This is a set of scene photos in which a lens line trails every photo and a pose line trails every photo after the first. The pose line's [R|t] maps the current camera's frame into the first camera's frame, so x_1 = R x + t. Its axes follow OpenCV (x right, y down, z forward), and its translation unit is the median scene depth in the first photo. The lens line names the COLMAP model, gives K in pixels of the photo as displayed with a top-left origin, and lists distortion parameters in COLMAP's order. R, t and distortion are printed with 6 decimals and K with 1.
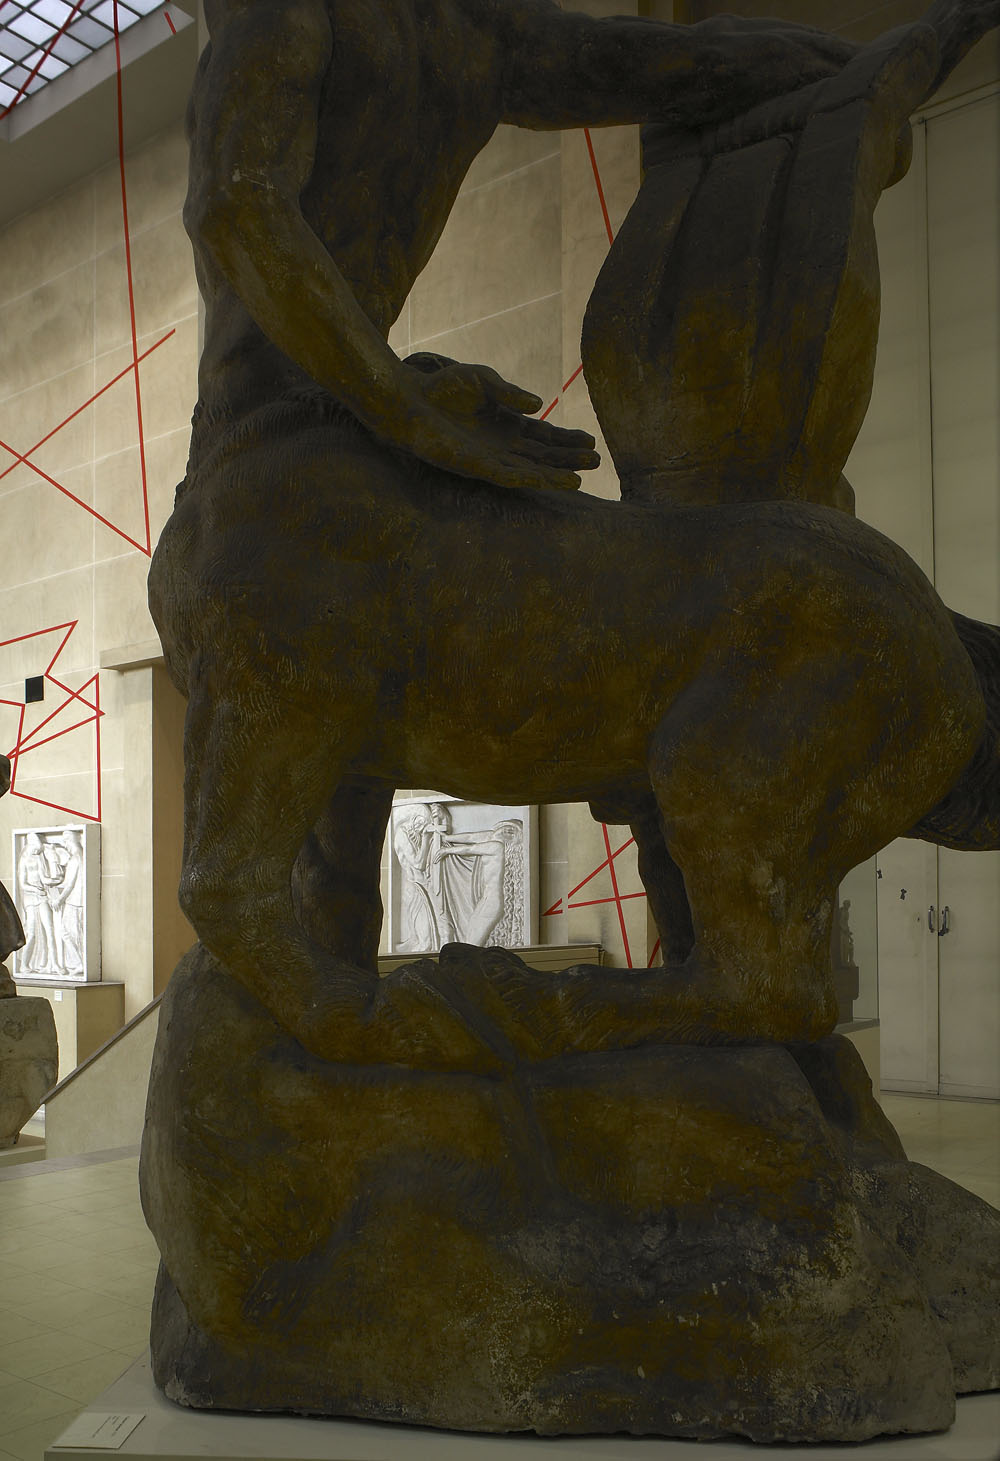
lens RADIAL K [[1334.5, 0, 473.2], [0, 1334.5, 888.3], [0, 0, 1]] dist [-0.037307, 0.000000]
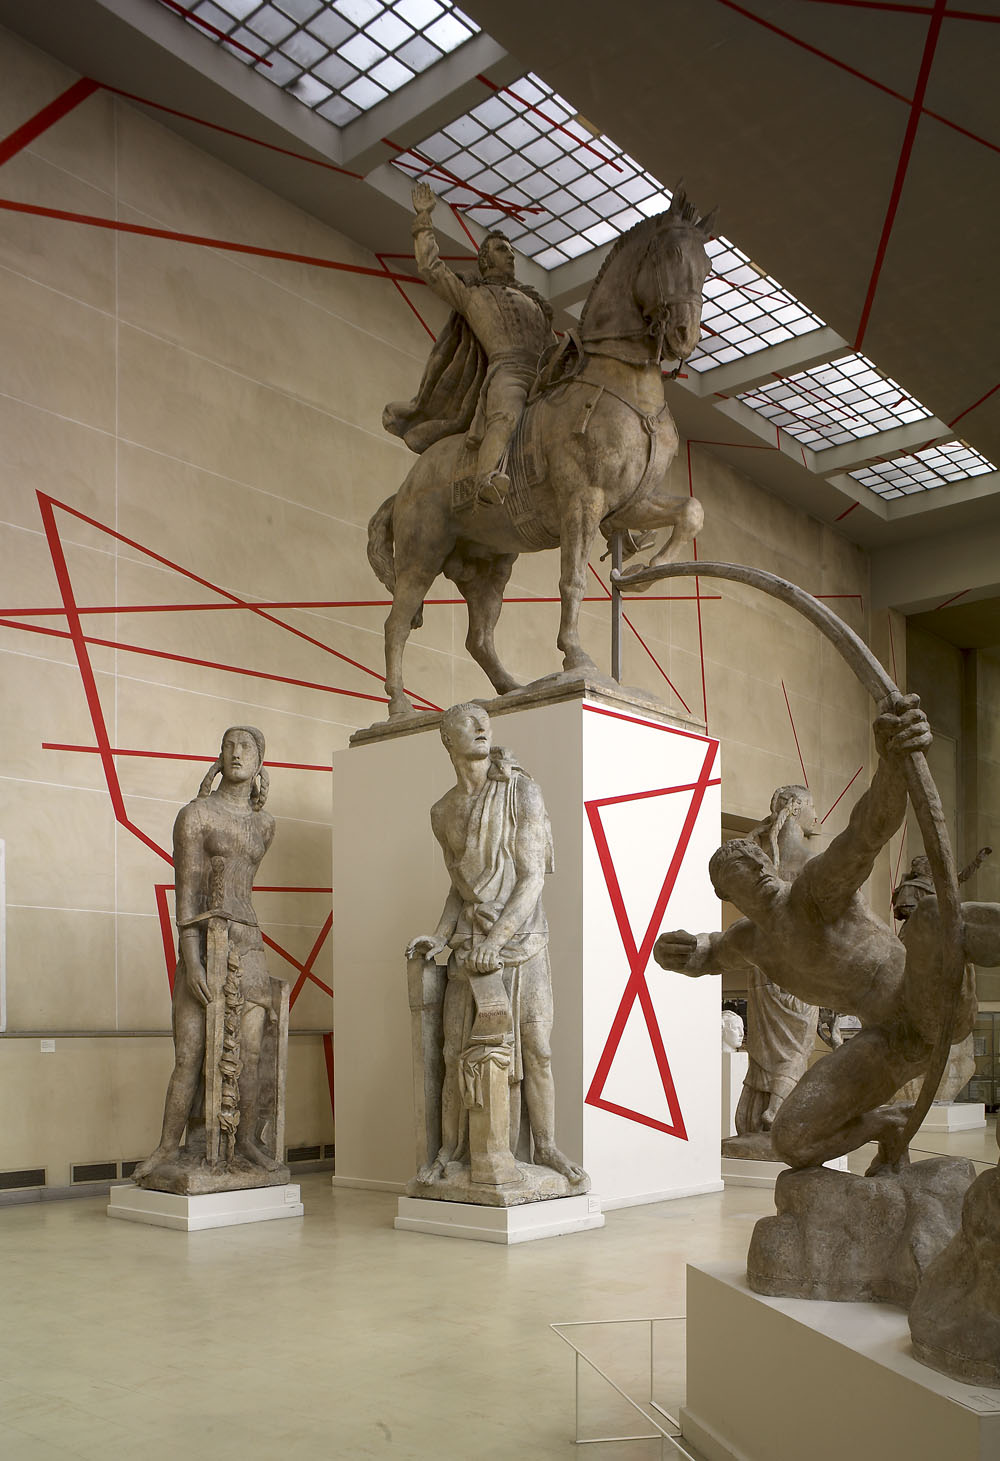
lens RADIAL K [[1334.5, 0, 520.2], [0, 1334.5, 1028.5], [0, 0, 1]] dist [-0.037307, 0.000000]
pose [[0.018283, 0.007177, 0.999807, -2.280889], [-0.006110, 0.999956, -0.007066, 0.110910], [-0.999814, -0.005980, 0.018326, 1.555941]]
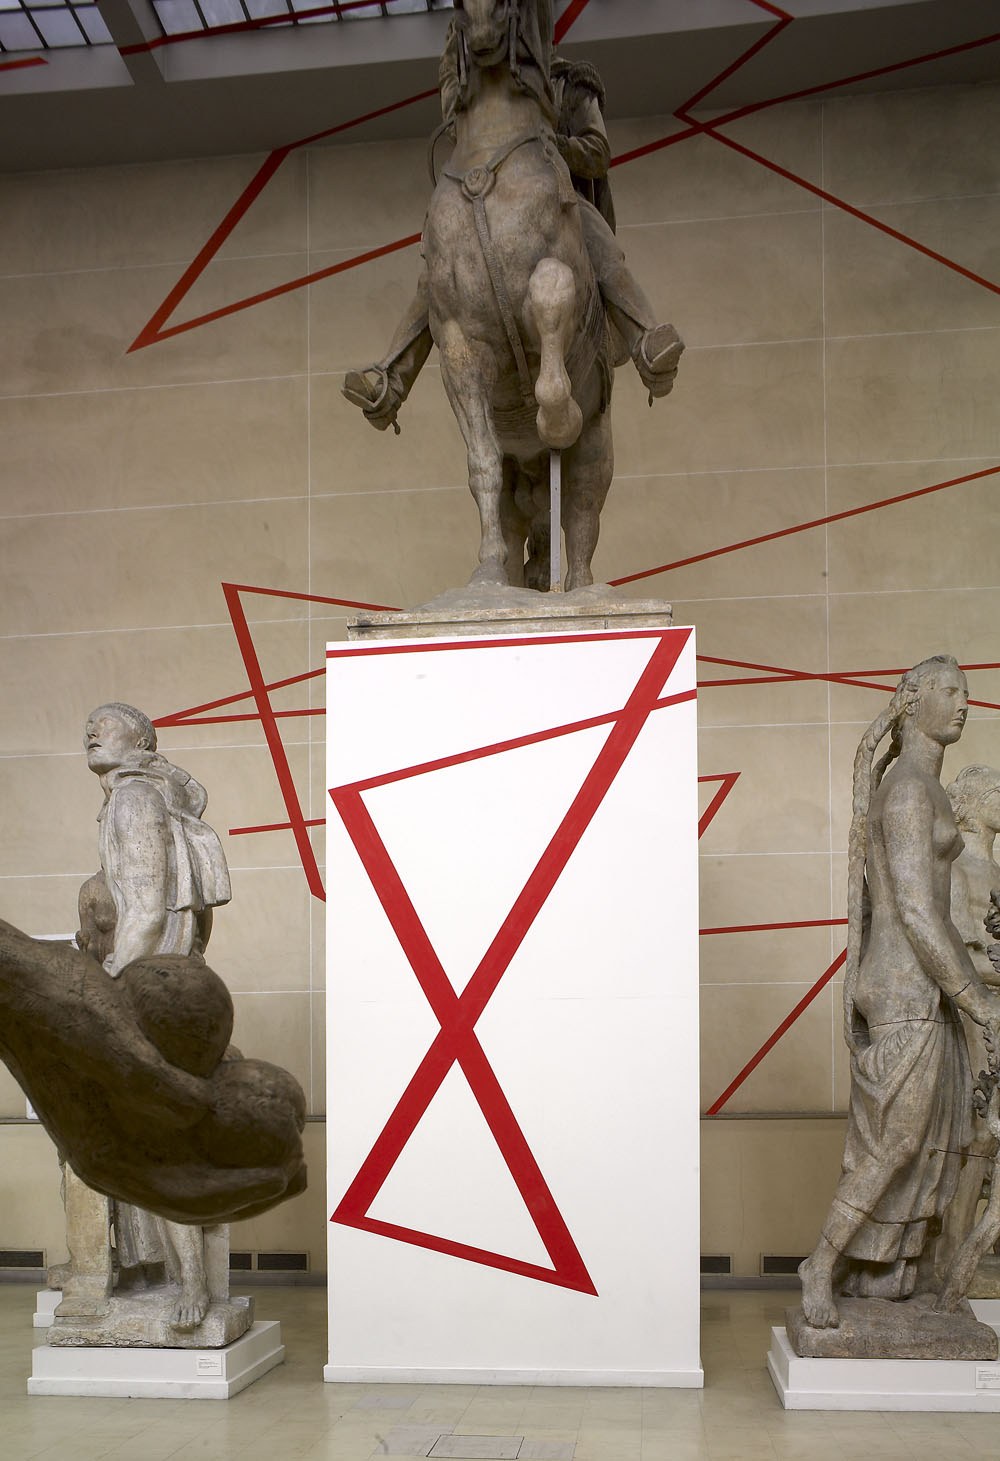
lens RADIAL K [[1334.5, 0, 499.7], [0, 1334.5, 1114.5], [0, 0, 1]] dist [-0.037307, 0.000000]
pose [[0.832770, 0.000378, 0.553619, -1.583657], [-0.003345, 0.999985, 0.004348, 0.100205], [-0.553609, -0.005472, 0.832759, 0.888126]]
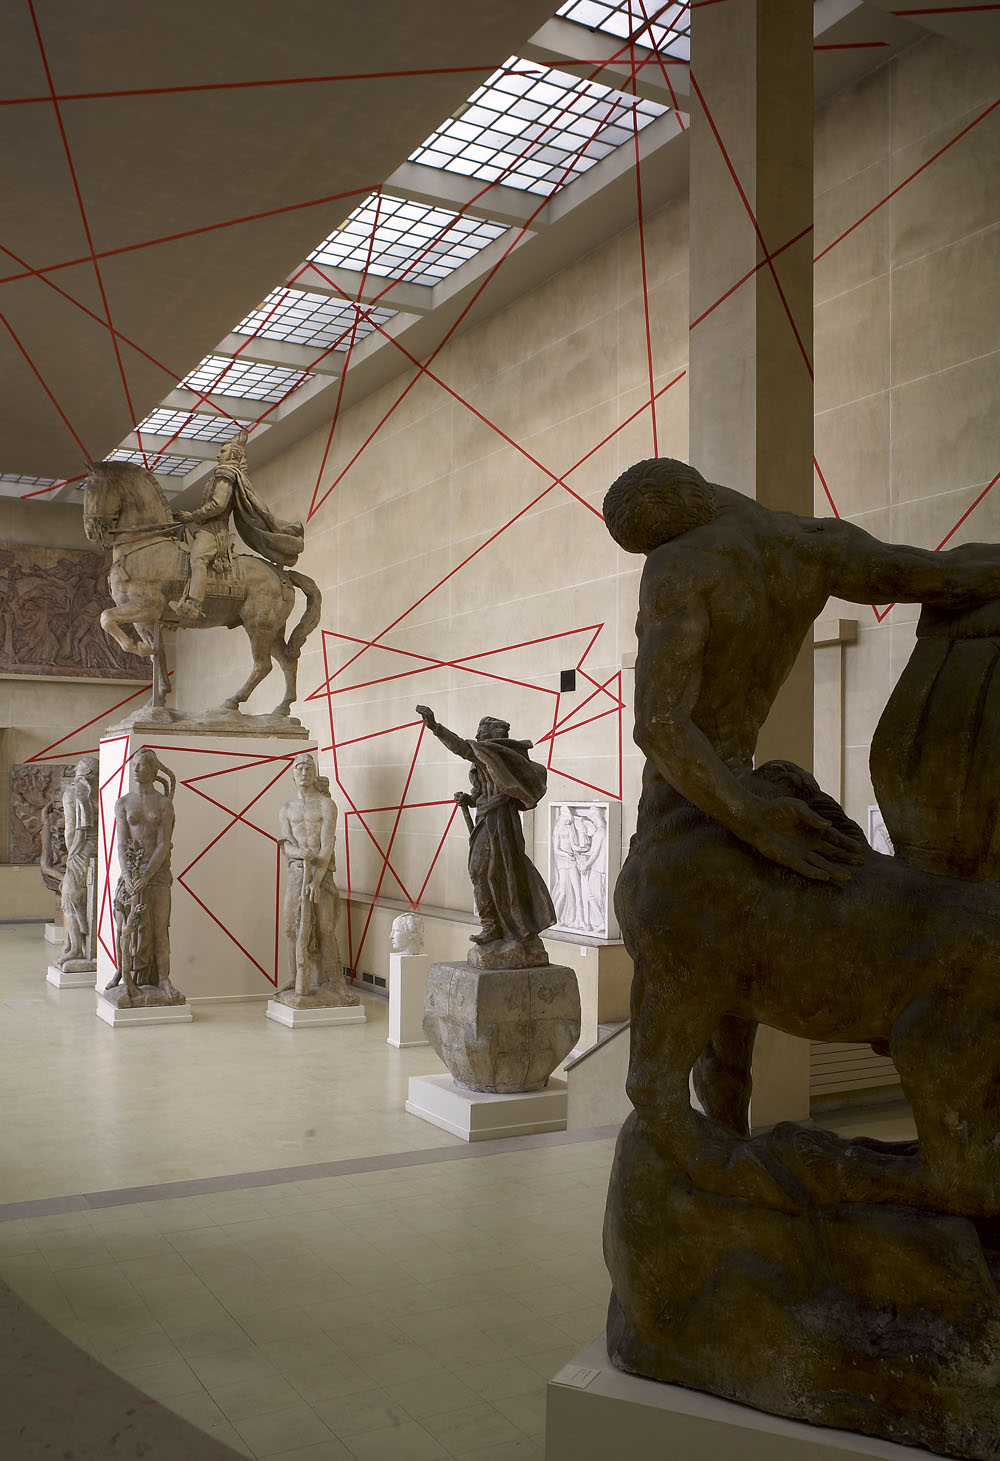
lens RADIAL K [[1334.5, 0, 476.2], [0, 1334.5, 765.4], [0, 0, 1]] dist [-0.037307, 0.000000]
pose [[0.924794, 0.007613, -0.380393, 0.061191], [-0.012527, 0.999867, -0.010446, -0.090703], [0.380262, 0.014426, 0.924766, -0.167307]]
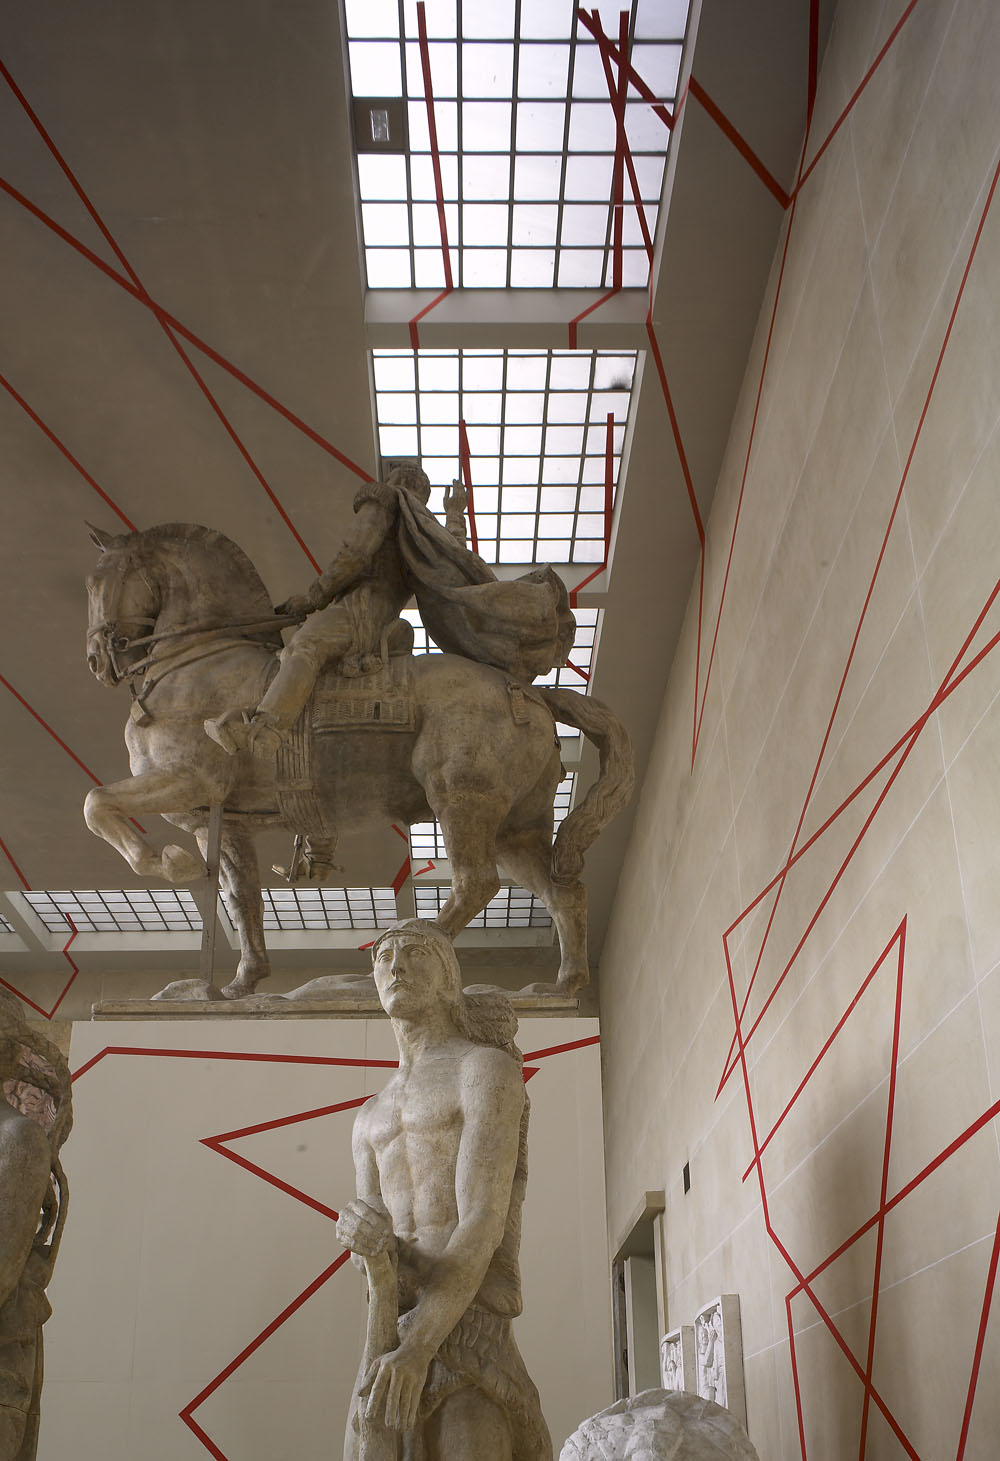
lens RADIAL K [[1334.5, 0, 469.9], [0, 1334.5, 1041.7], [0, 0, 1]] dist [-0.037307, 0.000000]
pose [[0.640099, -0.250436, -0.726329, -0.459272], [0.012587, 0.948673, -0.316007, 0.092689], [0.768189, 0.193134, 0.610397, 1.129735]]
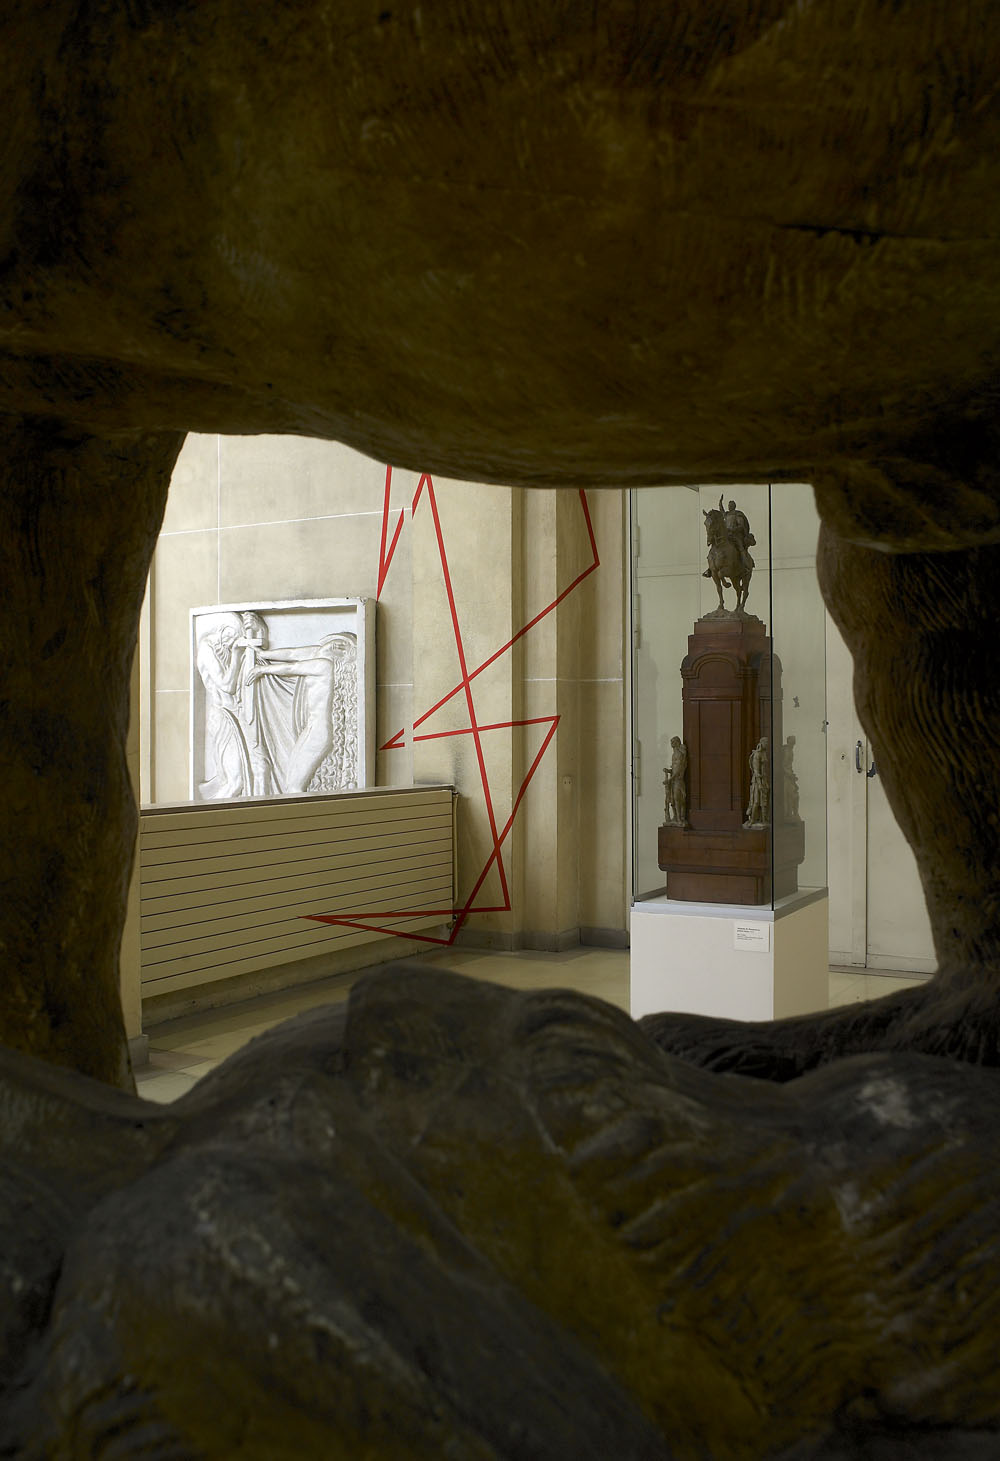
lens RADIAL K [[1334.5, 0, 524.9], [0, 1334.5, 738.6], [0, 0, 1]] dist [-0.037307, 0.000000]
pose [[0.983736, 0.001798, 0.179609, -0.008353], [-0.005322, 0.999803, 0.019140, -0.002533], [-0.179540, -0.019785, 0.983552, 0.169778]]
